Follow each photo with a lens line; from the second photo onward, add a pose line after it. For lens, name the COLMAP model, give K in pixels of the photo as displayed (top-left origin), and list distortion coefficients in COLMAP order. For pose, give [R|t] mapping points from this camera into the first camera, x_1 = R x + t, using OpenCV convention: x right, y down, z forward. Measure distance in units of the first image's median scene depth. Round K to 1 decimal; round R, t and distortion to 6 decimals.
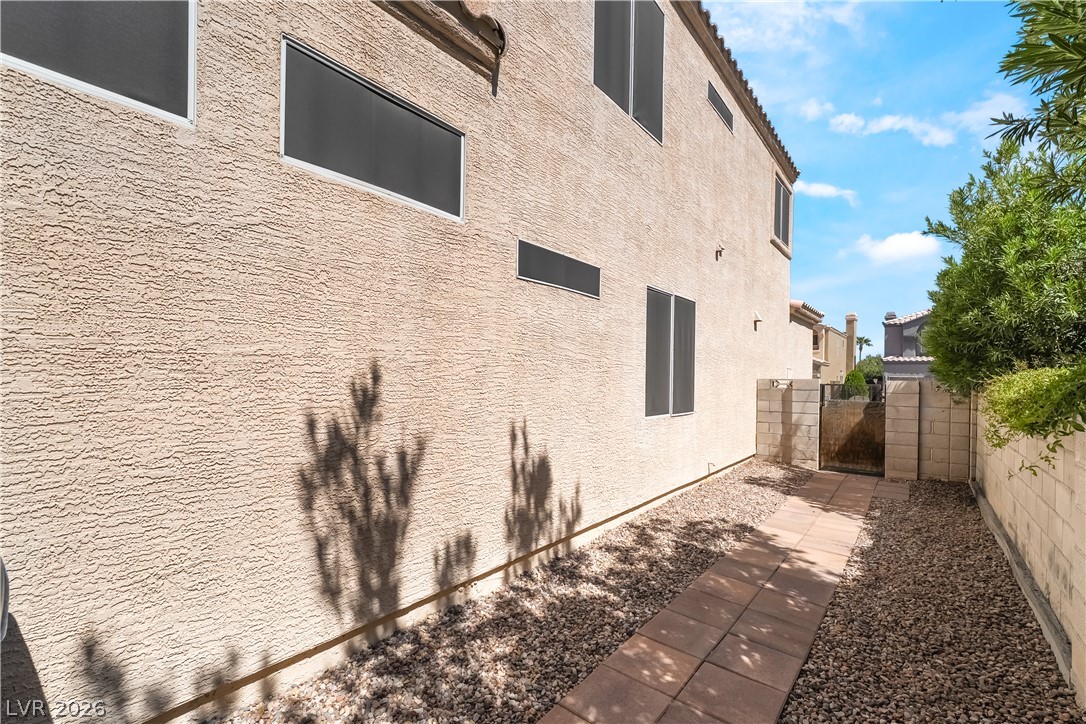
lens RADIAL K [[444.7, 0, 535.6], [0, 444.7, 379.3], [0, 0, 1]] dist [0.000420, 0.000107]
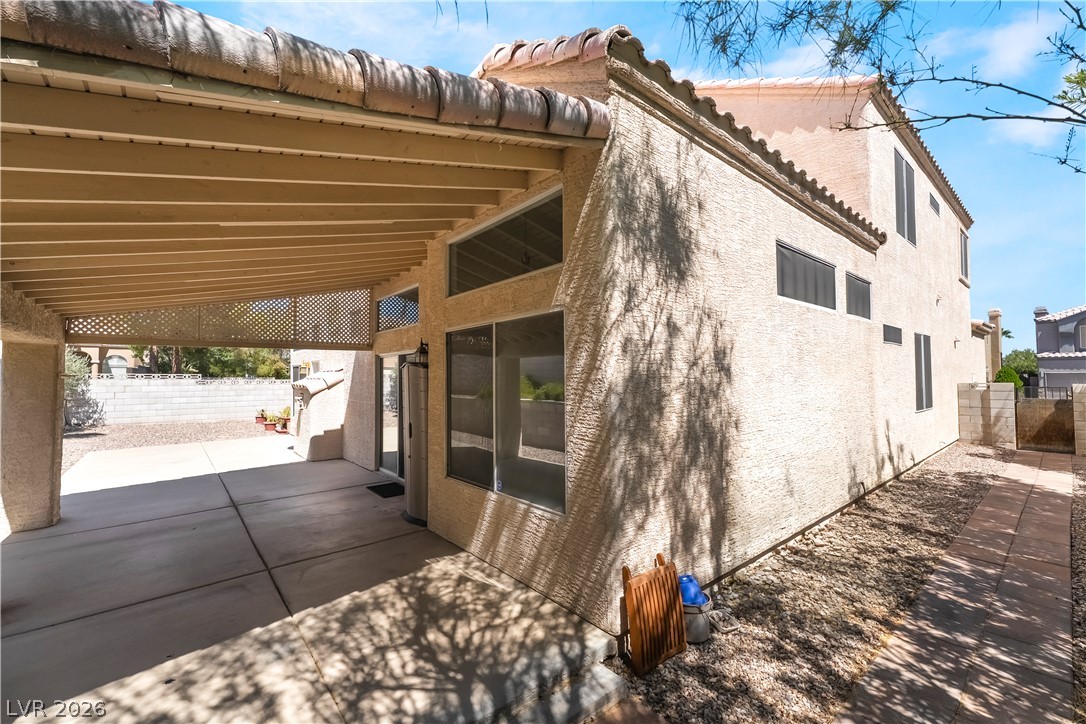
lens RADIAL K [[444.7, 0, 543.9], [0, 444.7, 362.2], [0, 0, 1]] dist [0.000420, 0.000107]
pose [[0.988052, -0.024051, -0.152235, -0.549783], [0.018557, 0.999128, -0.037405, -0.038222], [0.153002, 0.034133, 0.987636, -0.546450]]
